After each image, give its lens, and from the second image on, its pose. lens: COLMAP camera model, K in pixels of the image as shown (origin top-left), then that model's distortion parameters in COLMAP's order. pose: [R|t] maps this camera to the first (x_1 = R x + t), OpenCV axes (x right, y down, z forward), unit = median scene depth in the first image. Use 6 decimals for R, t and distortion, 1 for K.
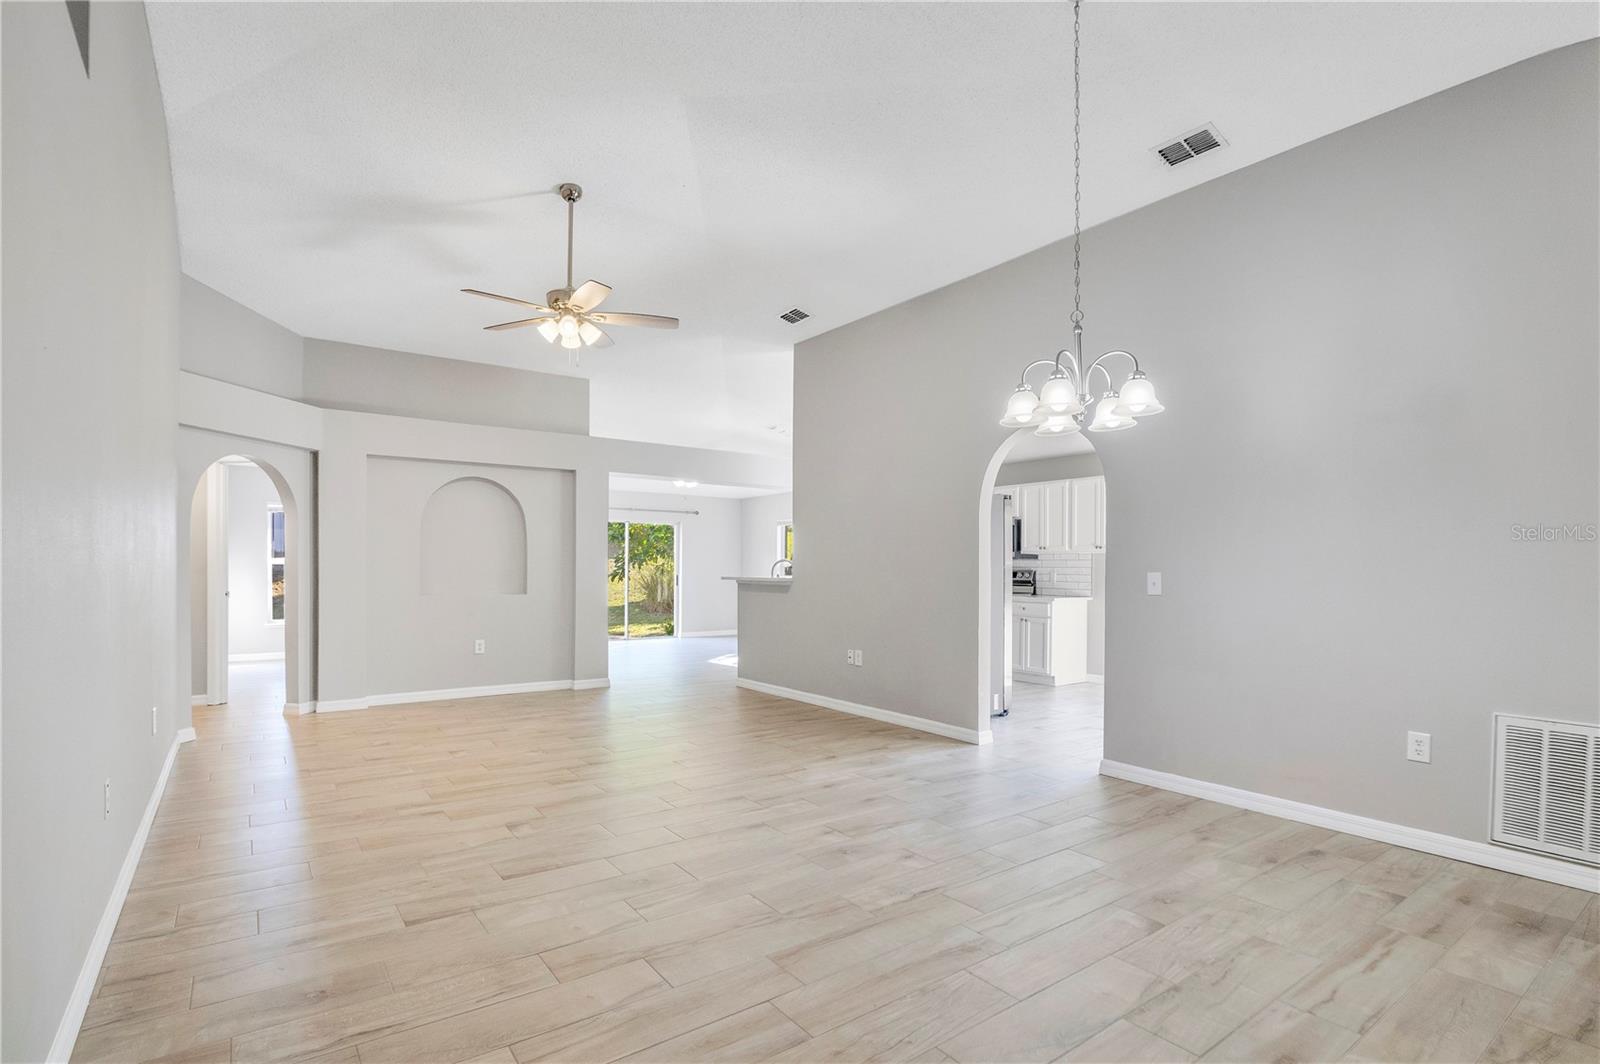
lens RADIAL K [[753.1, 0, 792.3], [0, 753.1, 565.7], [0, 0, 1]] dist [0.010981, -0.000097]
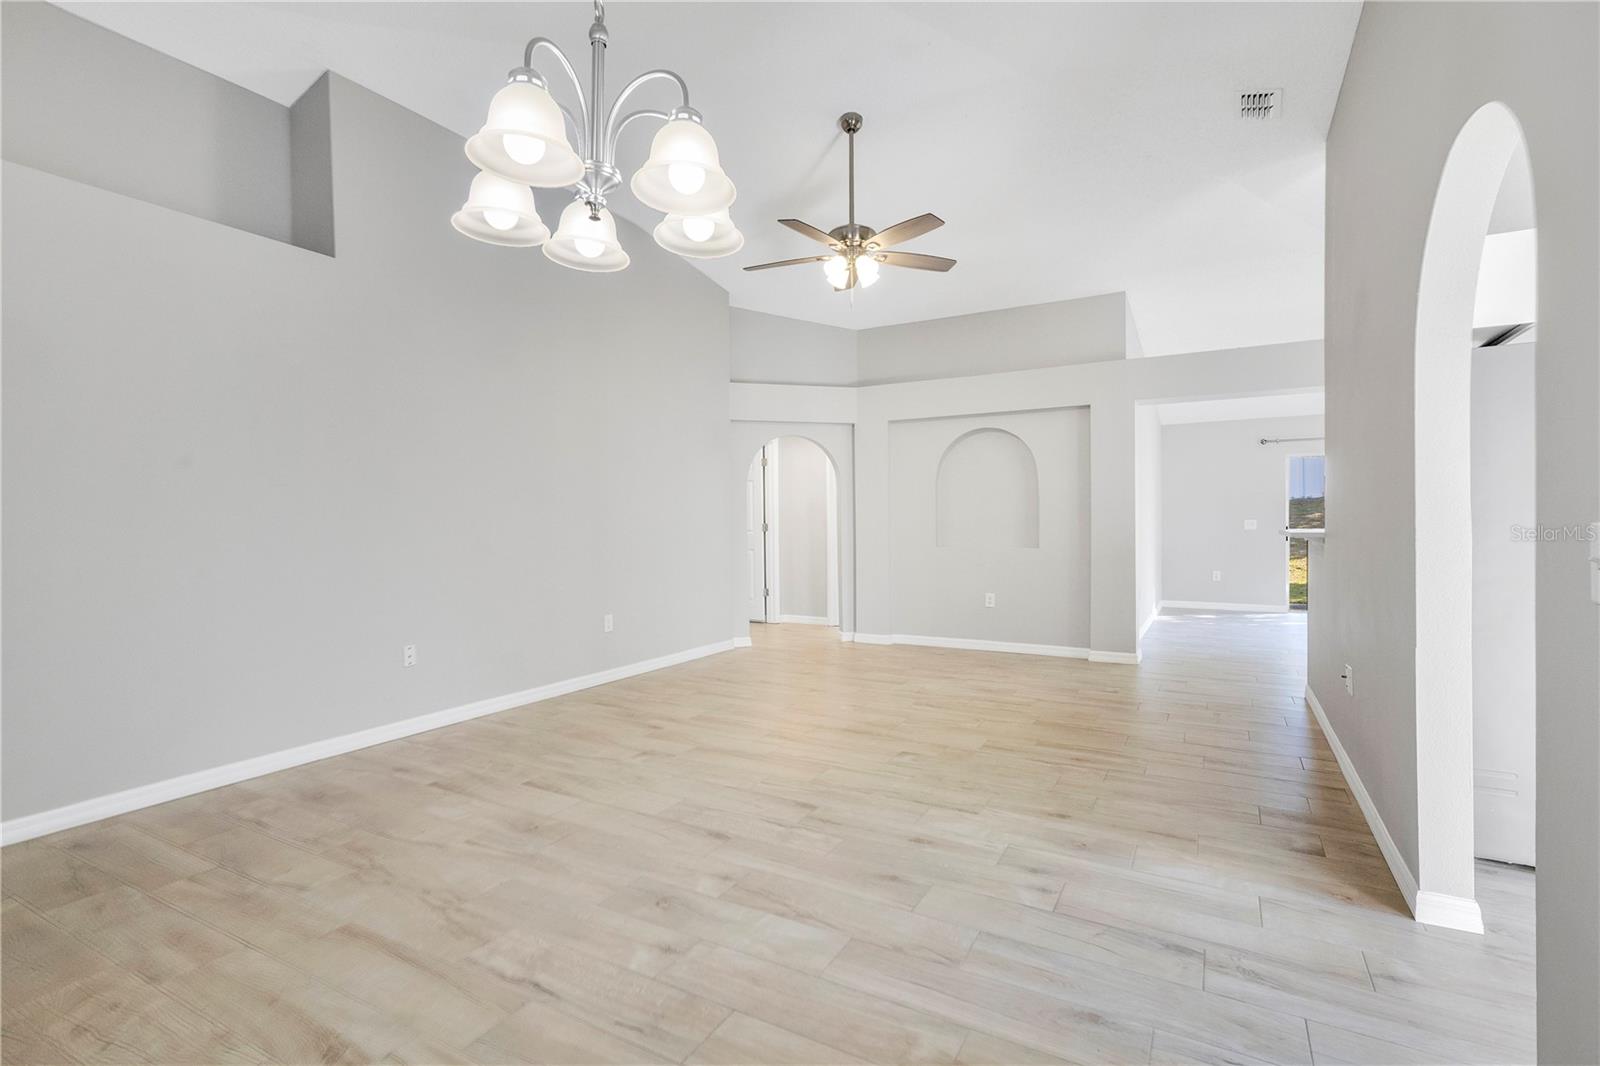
lens RADIAL K [[753.1, 0, 829.4], [0, 753.1, 522.9], [0, 0, 1]] dist [0.010981, -0.000097]
pose [[0.430185, -0.006812, -0.902715, 0.599289], [0.012993, 0.999915, -0.001354, 0.008584], [0.902647, -0.011146, 0.430237, 0.617481]]
